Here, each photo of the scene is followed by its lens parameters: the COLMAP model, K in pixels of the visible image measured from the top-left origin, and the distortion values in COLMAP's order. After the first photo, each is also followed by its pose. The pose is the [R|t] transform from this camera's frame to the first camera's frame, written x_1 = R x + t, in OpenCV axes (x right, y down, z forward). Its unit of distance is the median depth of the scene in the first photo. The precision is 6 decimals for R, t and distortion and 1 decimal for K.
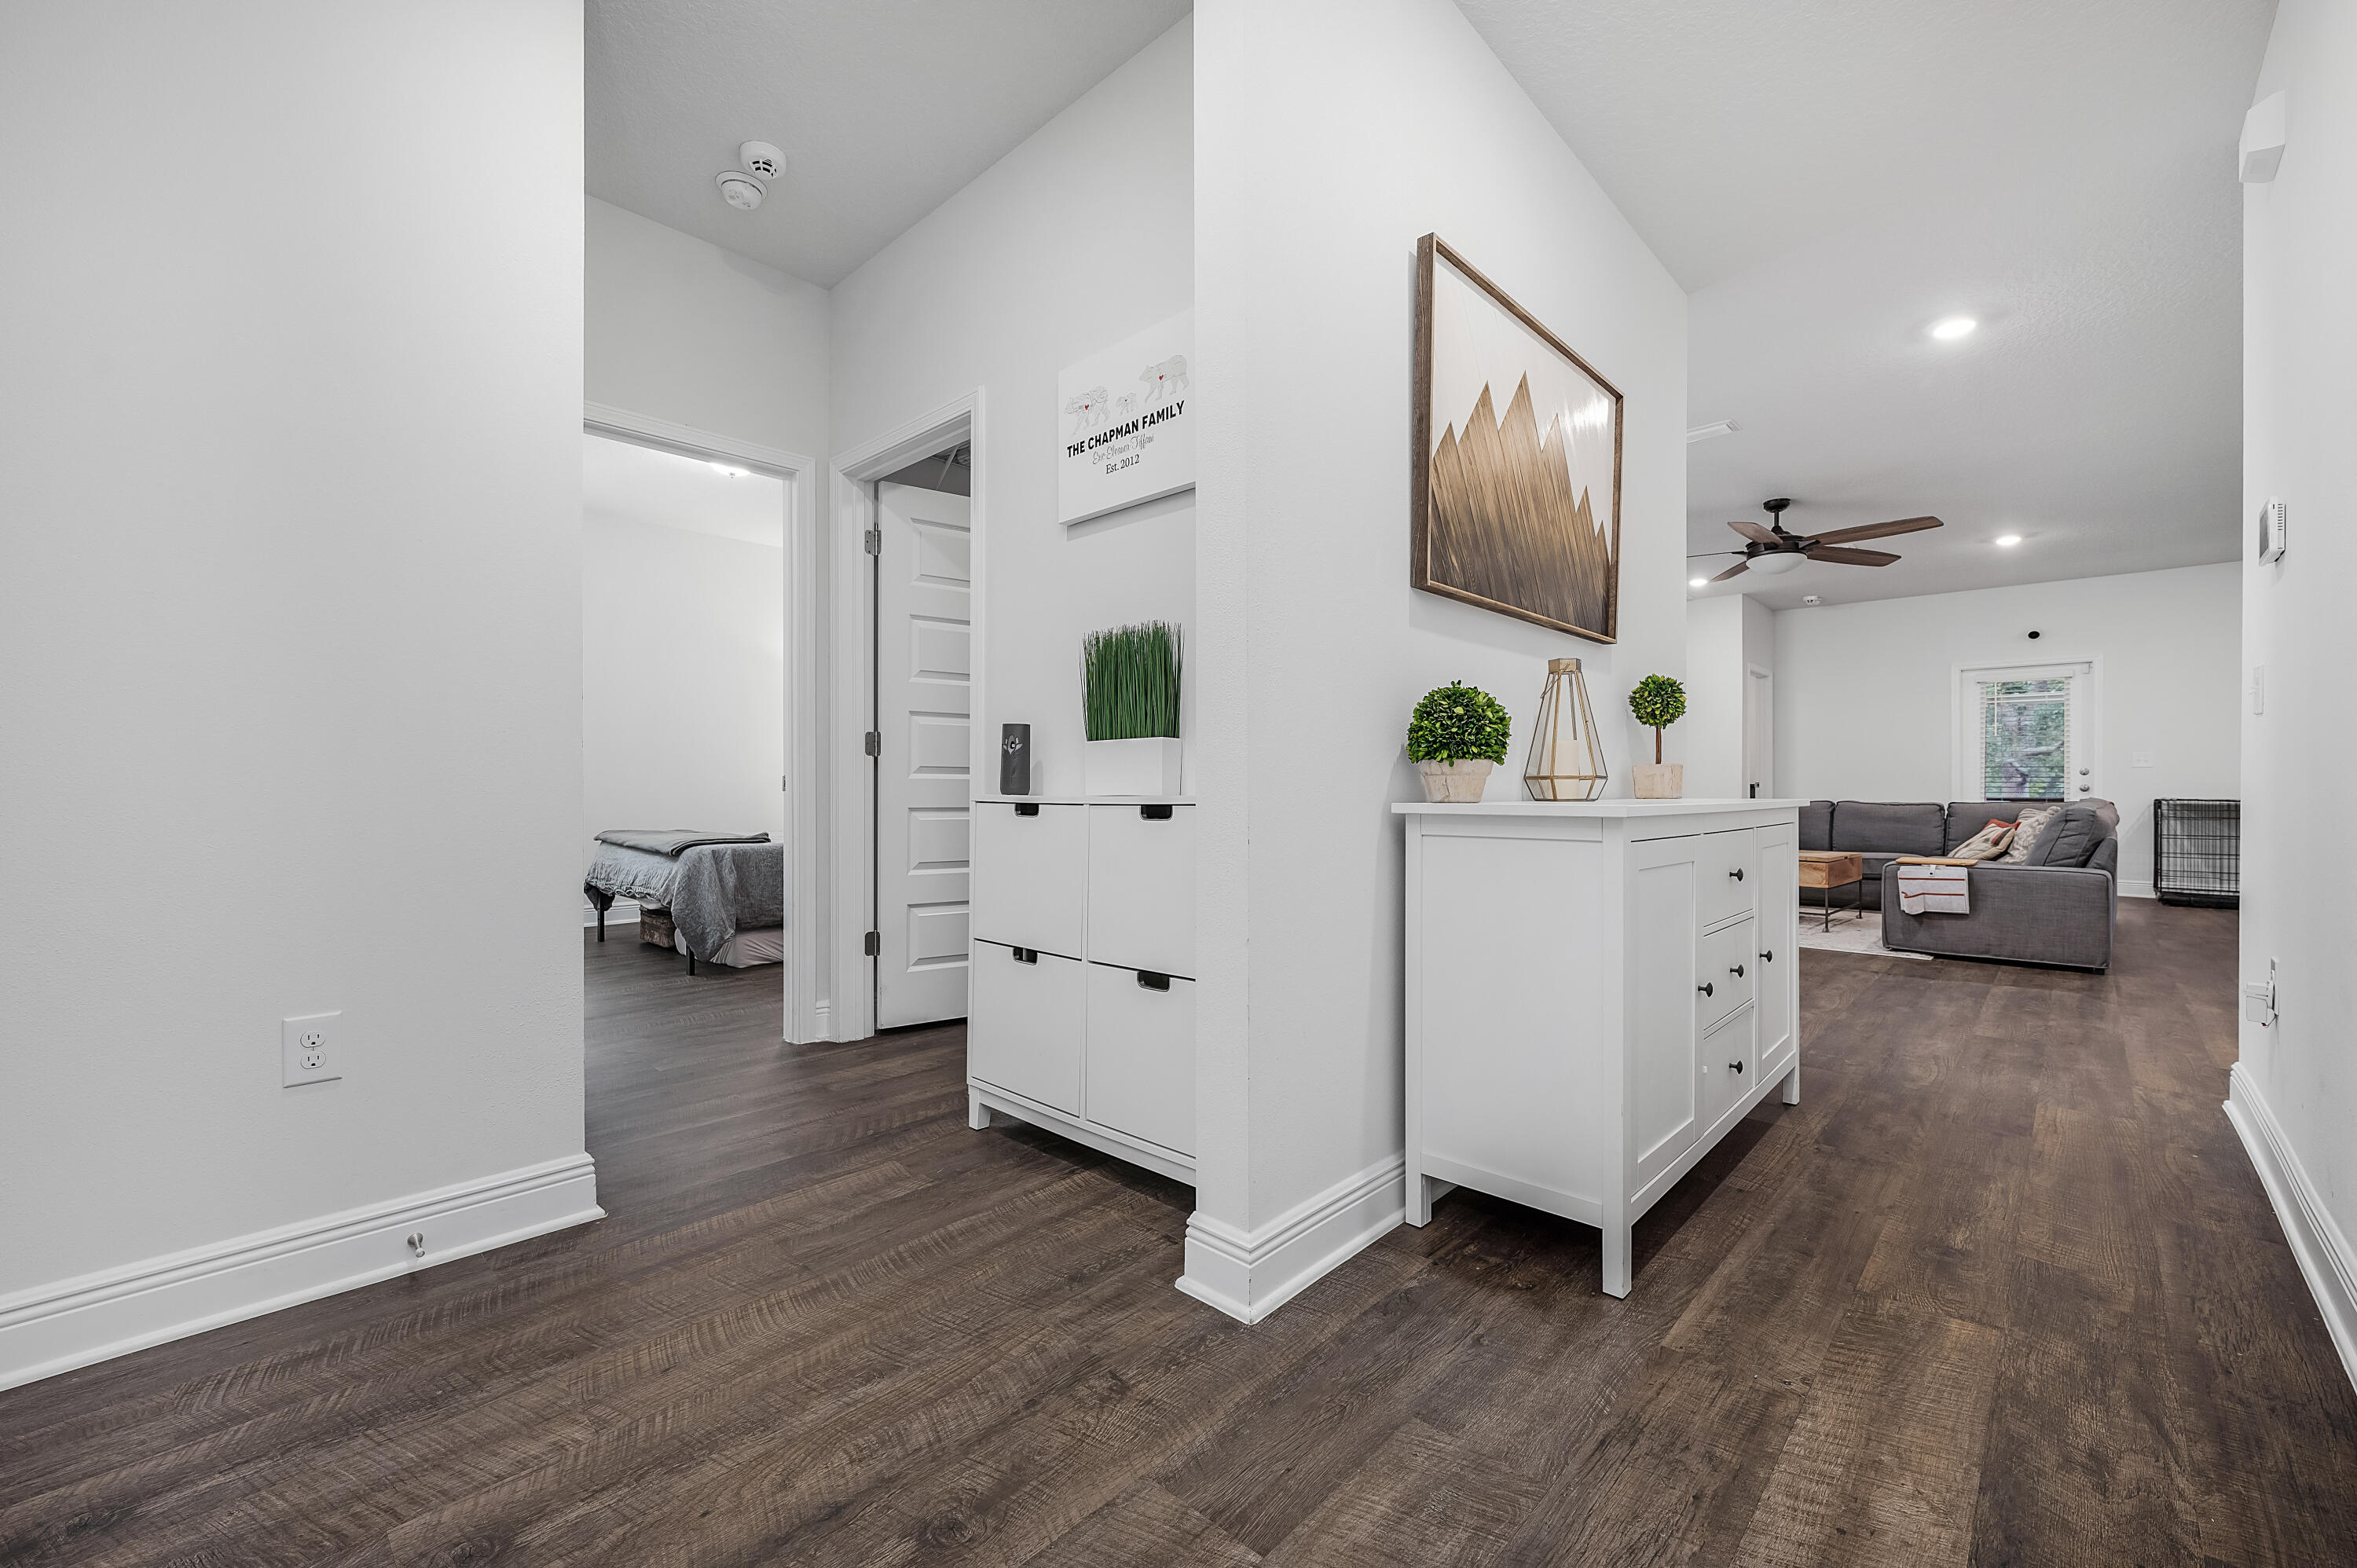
lens RADIAL K [[945.8, 0, 1176.6], [0, 945.8, 785.6], [0, 0, 1]] dist [-0.001322, -0.000383]
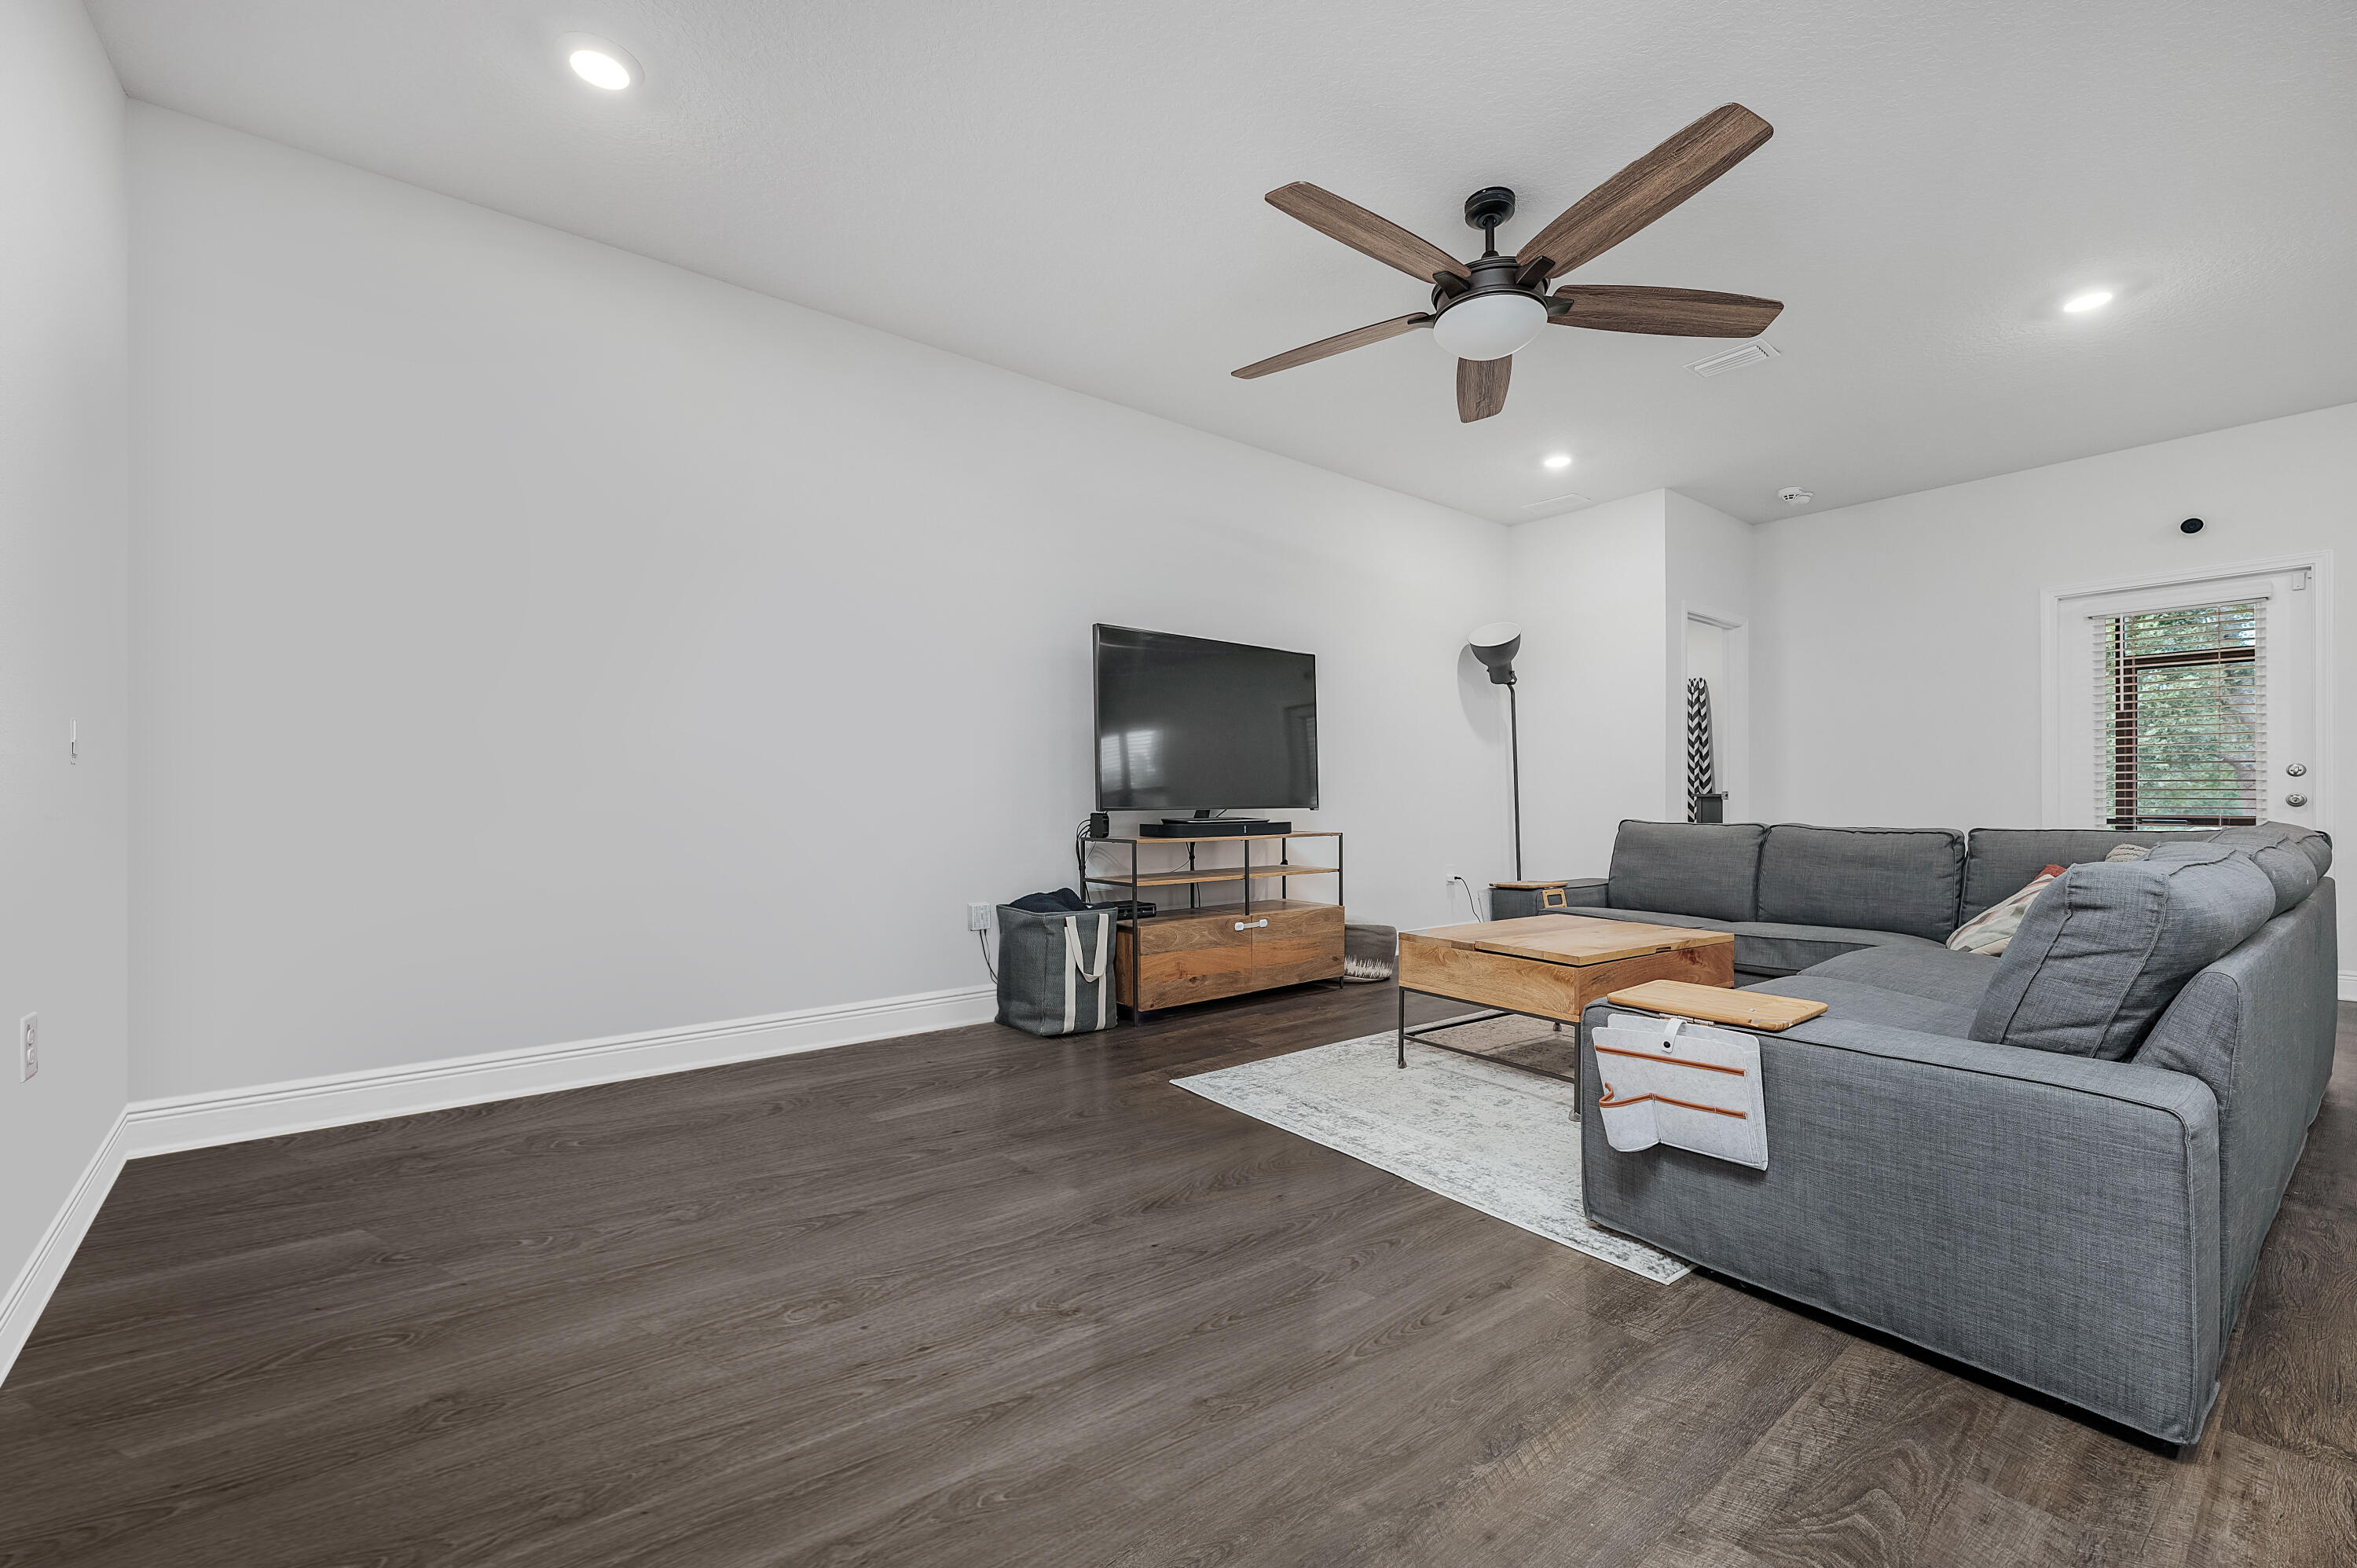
lens RADIAL K [[945.8, 0, 1171.8], [0, 945.8, 795.6], [0, 0, 1]] dist [-0.001322, -0.000383]
pose [[0.989905, -0.002793, -0.141704, 0.575411], [0.002600, 0.999995, -0.001552, -0.001006], [0.141707, 0.001168, 0.989908, 0.536697]]
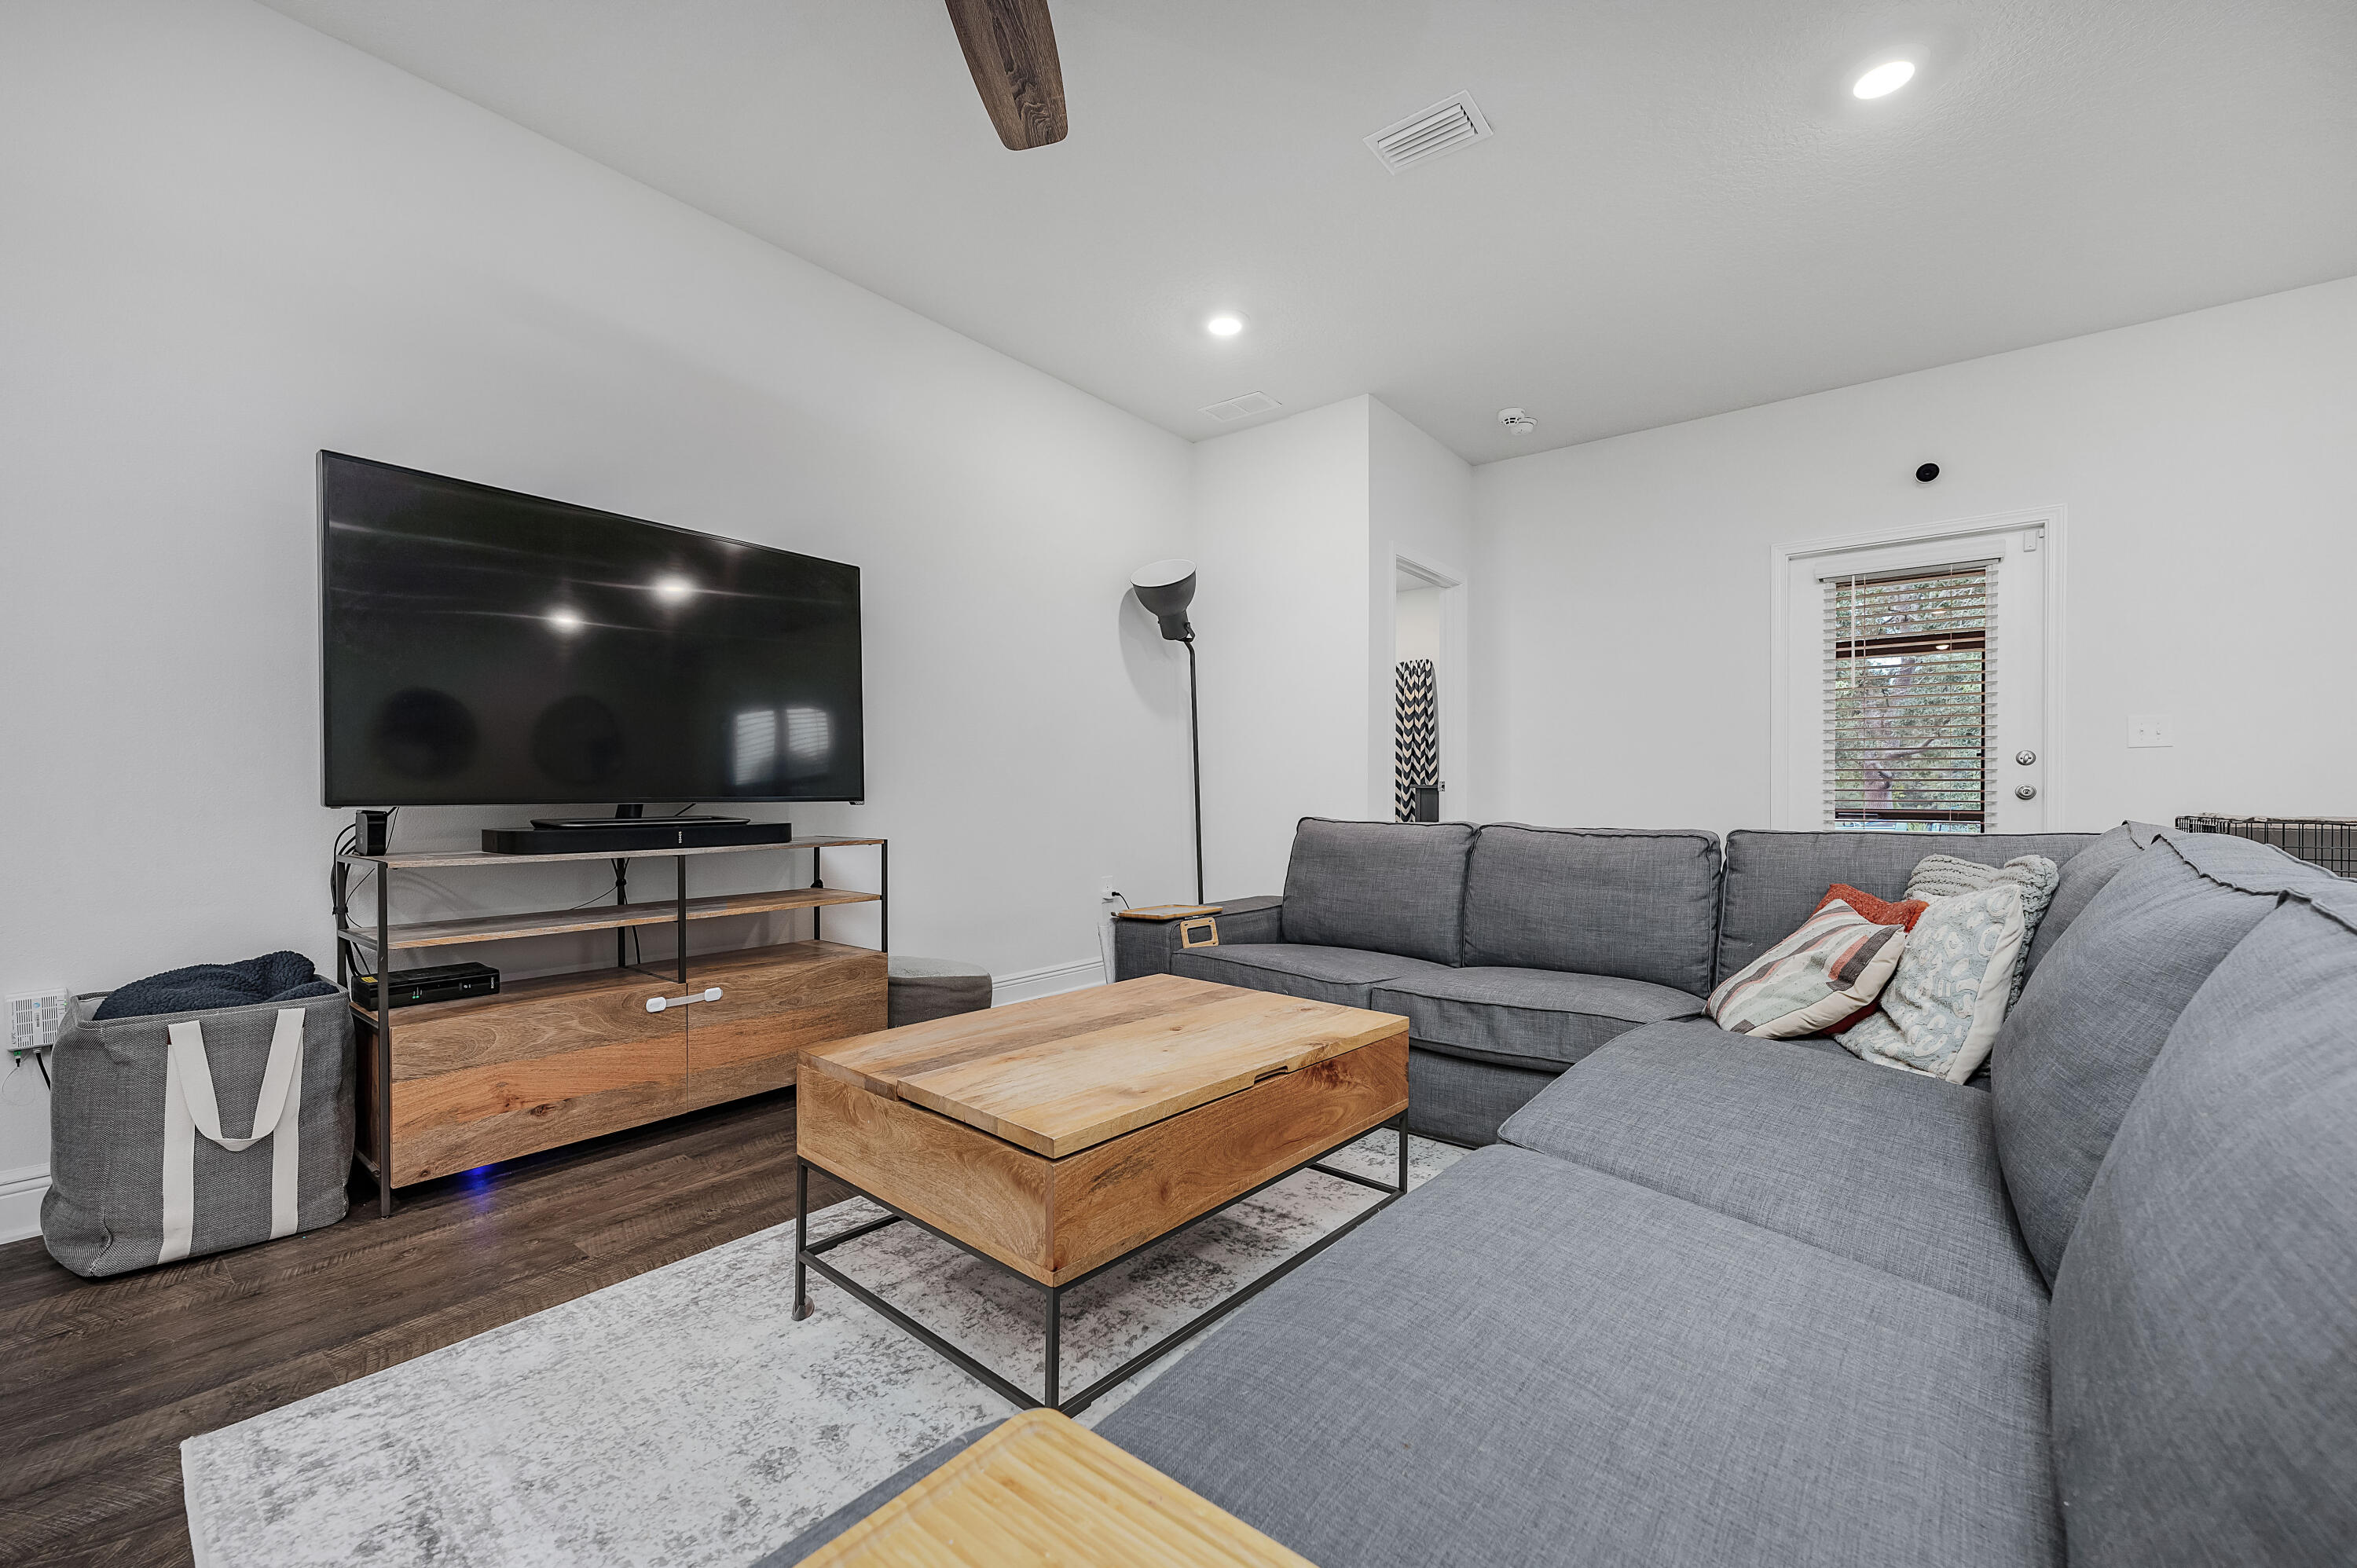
lens RADIAL K [[945.8, 0, 1174.0], [0, 945.8, 791.6], [0, 0, 1]] dist [-0.001322, -0.000383]
pose [[0.996227, 0.000090, 0.086780, 0.715637], [-0.000206, 0.999999, 0.001329, 0.002566], [-0.086780, -0.001342, 0.996227, 0.818834]]
